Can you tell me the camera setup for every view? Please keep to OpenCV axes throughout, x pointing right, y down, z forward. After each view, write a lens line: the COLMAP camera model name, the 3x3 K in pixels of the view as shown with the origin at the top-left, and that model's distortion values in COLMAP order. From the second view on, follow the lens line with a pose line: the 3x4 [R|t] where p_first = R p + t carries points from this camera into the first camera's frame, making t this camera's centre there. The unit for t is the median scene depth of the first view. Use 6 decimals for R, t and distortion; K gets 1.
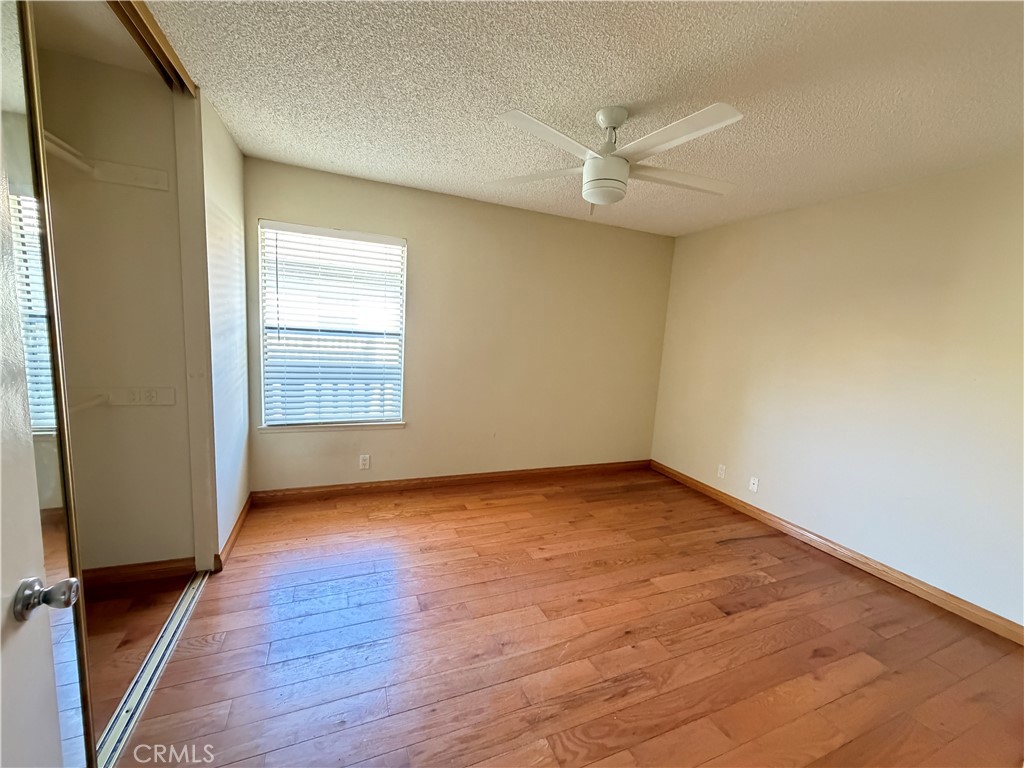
lens RADIAL K [[407.5, 0, 510.9], [0, 407.5, 382.8], [0, 0, 1]] dist [-0.000140, 0.002385]
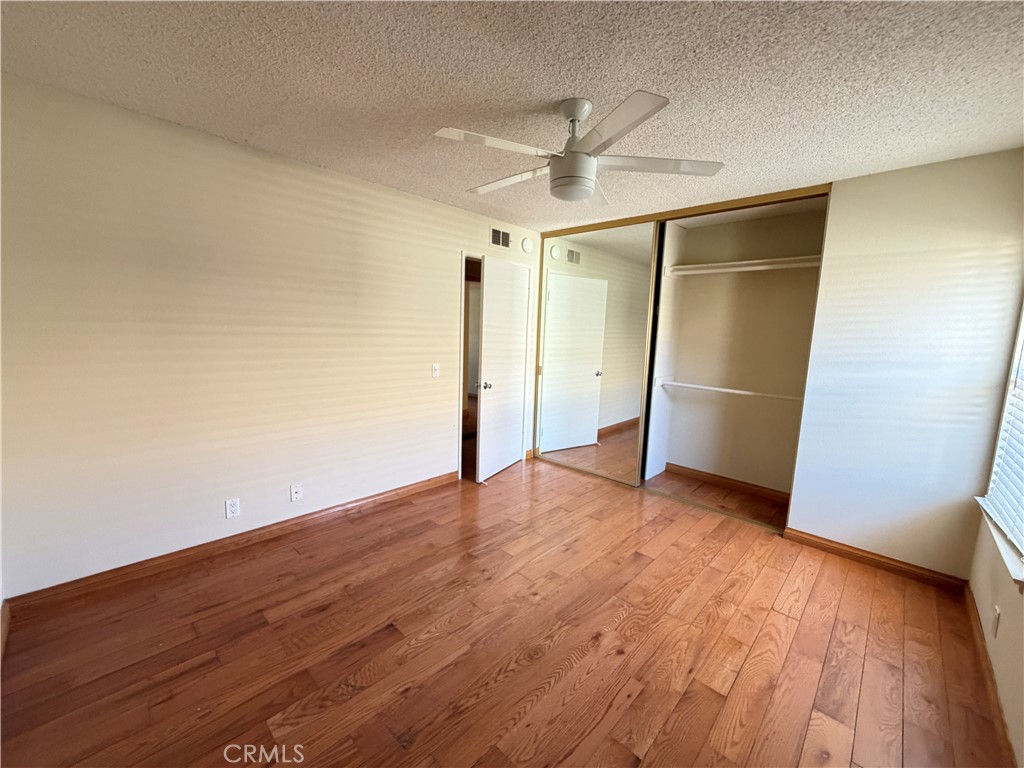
lens RADIAL K [[407.5, 0, 511.2], [0, 407.5, 383.7], [0, 0, 1]] dist [-0.000140, 0.002385]
pose [[-0.910197, -0.035388, -0.412661, 0.658208], [-0.141479, 0.962976, 0.229478, -0.200337], [0.389262, 0.267253, -0.881505, 1.709510]]
